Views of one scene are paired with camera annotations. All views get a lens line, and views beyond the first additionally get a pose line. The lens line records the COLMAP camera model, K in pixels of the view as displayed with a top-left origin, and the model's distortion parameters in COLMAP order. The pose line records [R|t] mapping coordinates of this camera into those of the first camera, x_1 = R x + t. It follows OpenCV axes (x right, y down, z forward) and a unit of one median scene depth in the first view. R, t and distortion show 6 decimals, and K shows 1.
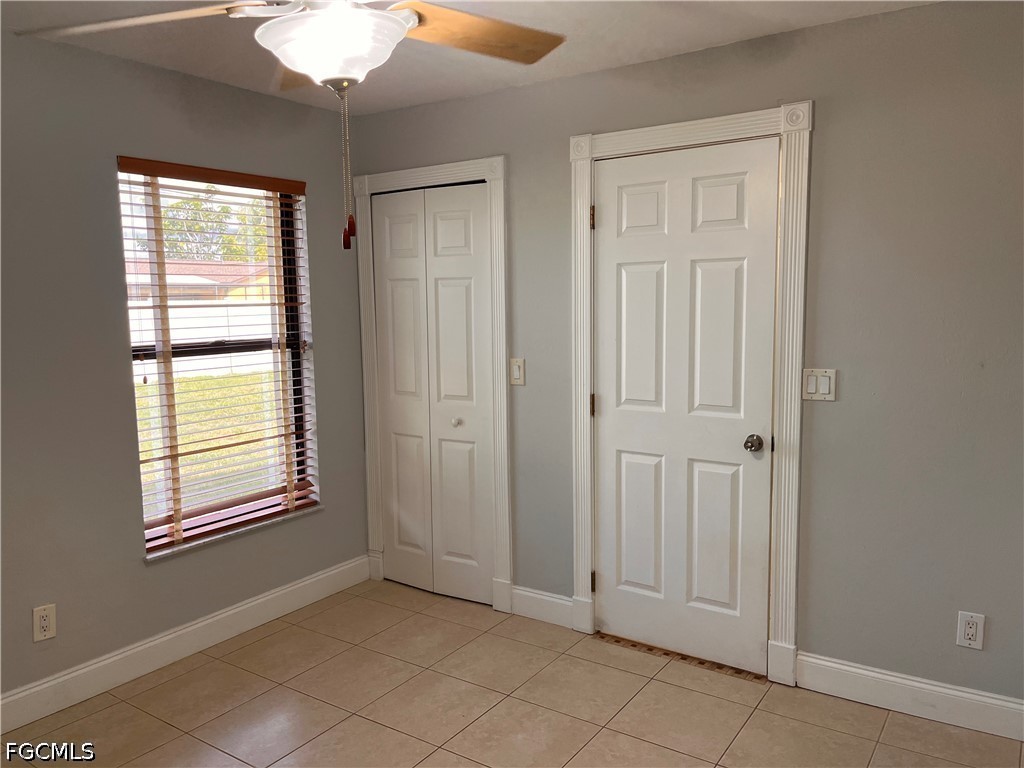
lens RADIAL K [[766.8, 0, 512.0], [0, 766.8, 384.0], [0, 0, 1]] dist [-0.003414, -0.001030]
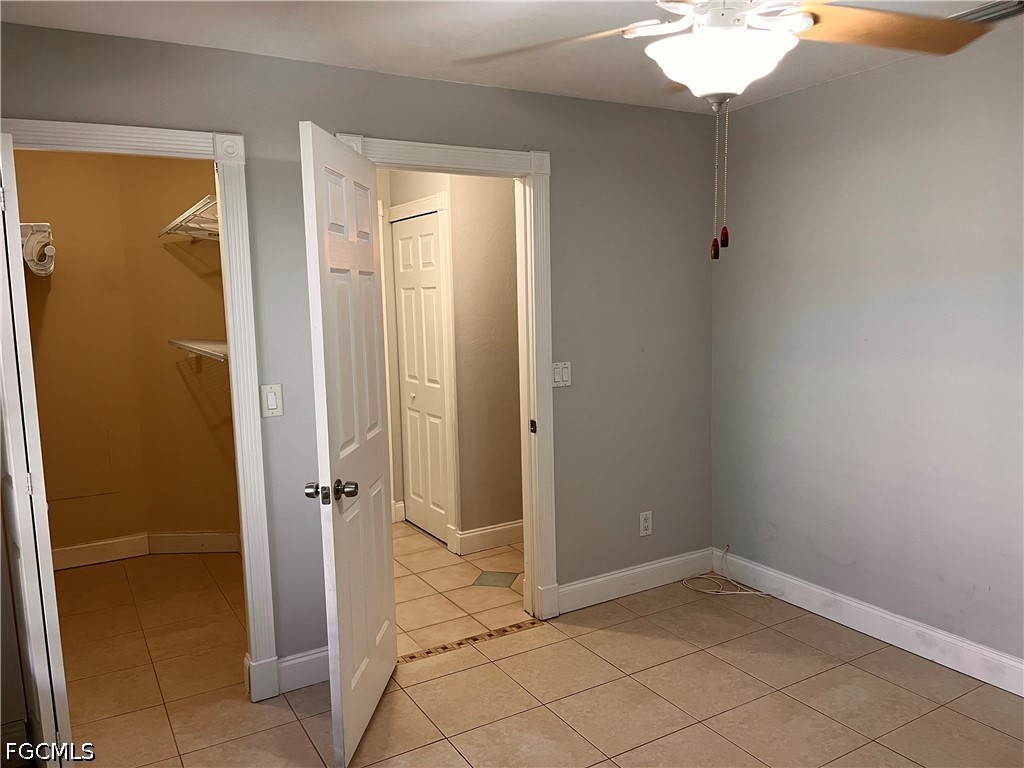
lens RADIAL K [[777.6, 0, 513.9], [0, 777.6, 388.0], [0, 0, 1]] dist [0.048890, -0.000660]
pose [[0.425511, -0.102027, 0.899183, -0.819119], [0.116836, 0.991502, 0.057213, -0.060536], [-0.897379, 0.080712, 0.433816, 0.506225]]
